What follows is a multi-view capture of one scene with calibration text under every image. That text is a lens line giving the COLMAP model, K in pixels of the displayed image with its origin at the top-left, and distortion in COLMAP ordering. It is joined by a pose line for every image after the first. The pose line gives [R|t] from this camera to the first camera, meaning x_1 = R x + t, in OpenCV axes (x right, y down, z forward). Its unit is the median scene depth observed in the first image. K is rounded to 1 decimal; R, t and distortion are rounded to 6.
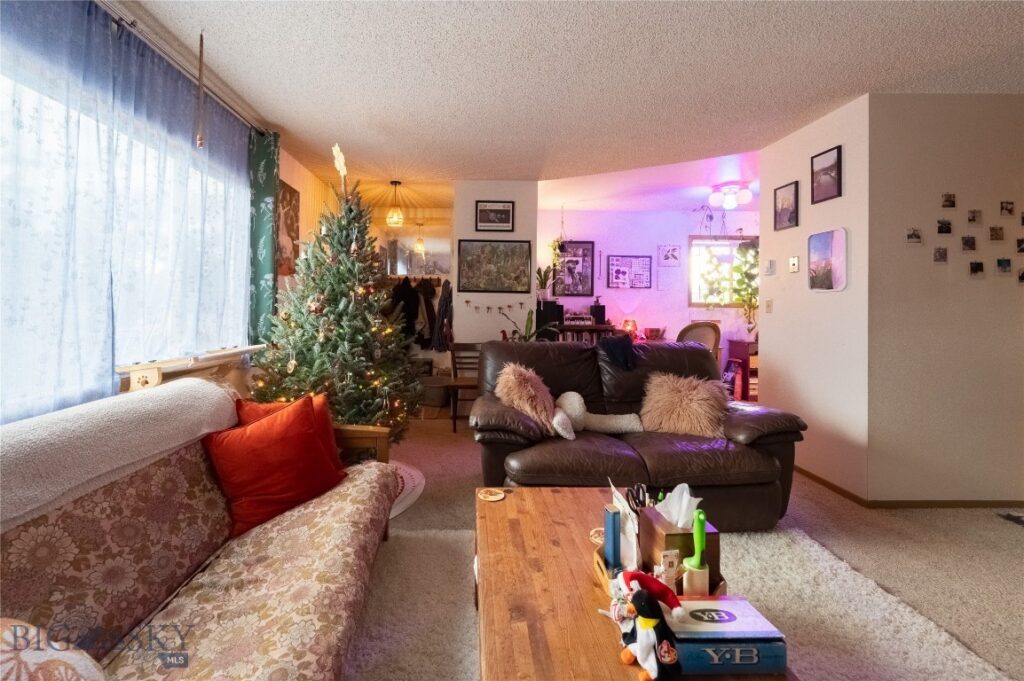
lens RADIAL K [[428.5, 0, 465.4], [0, 428.5, 301.1], [0, 0, 1]] dist [-0.002770, -0.000440]
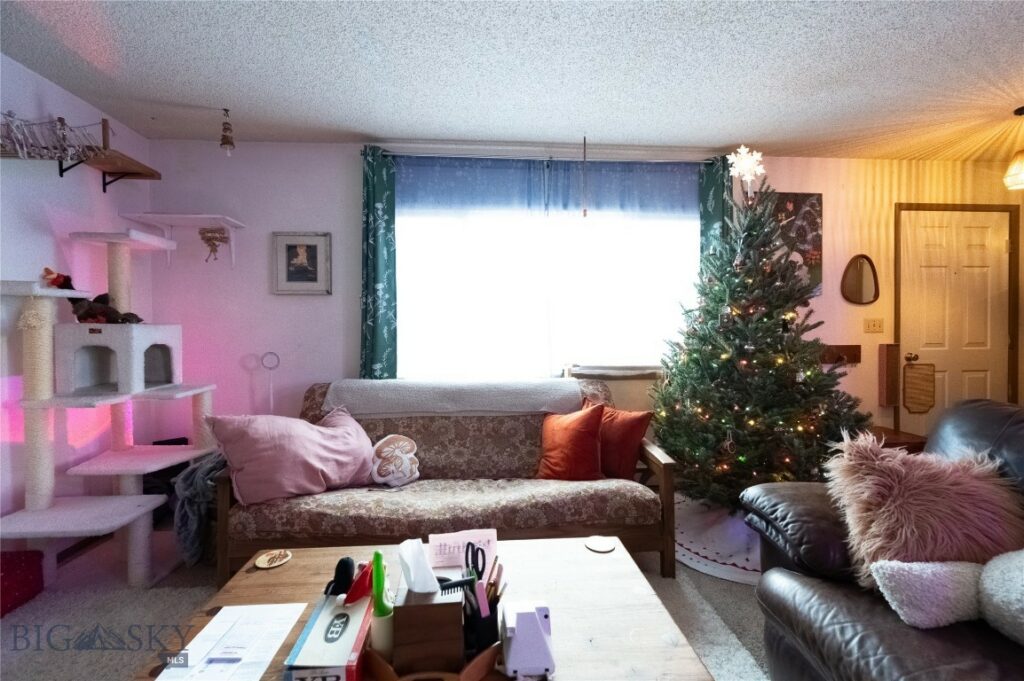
lens RADIAL K [[425.9, 0, 509.7], [0, 425.9, 333.9], [0, 0, 1]] dist [0.000349, -0.000221]
pose [[0.074659, 0.011241, -0.997146, 1.039548], [0.009488, 0.999883, 0.011983, 0.010614], [0.997164, -0.010356, 0.074544, 0.859579]]
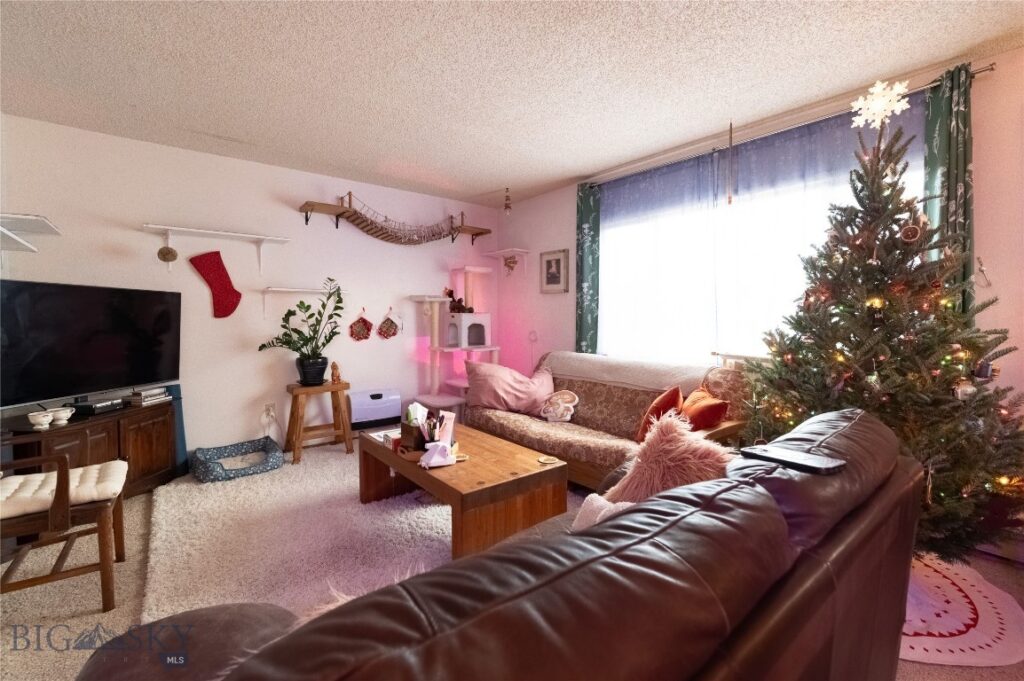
lens RADIAL K [[441.2, 0, 510.8], [0, 441.2, 325.2], [0, 0, 1]] dist [-0.016644, -0.000384]
pose [[-0.780529, 0.010709, -0.625028, 1.131198], [0.001074, 0.999875, 0.015790, 0.016860], [0.625118, 0.011653, -0.780443, 2.255051]]
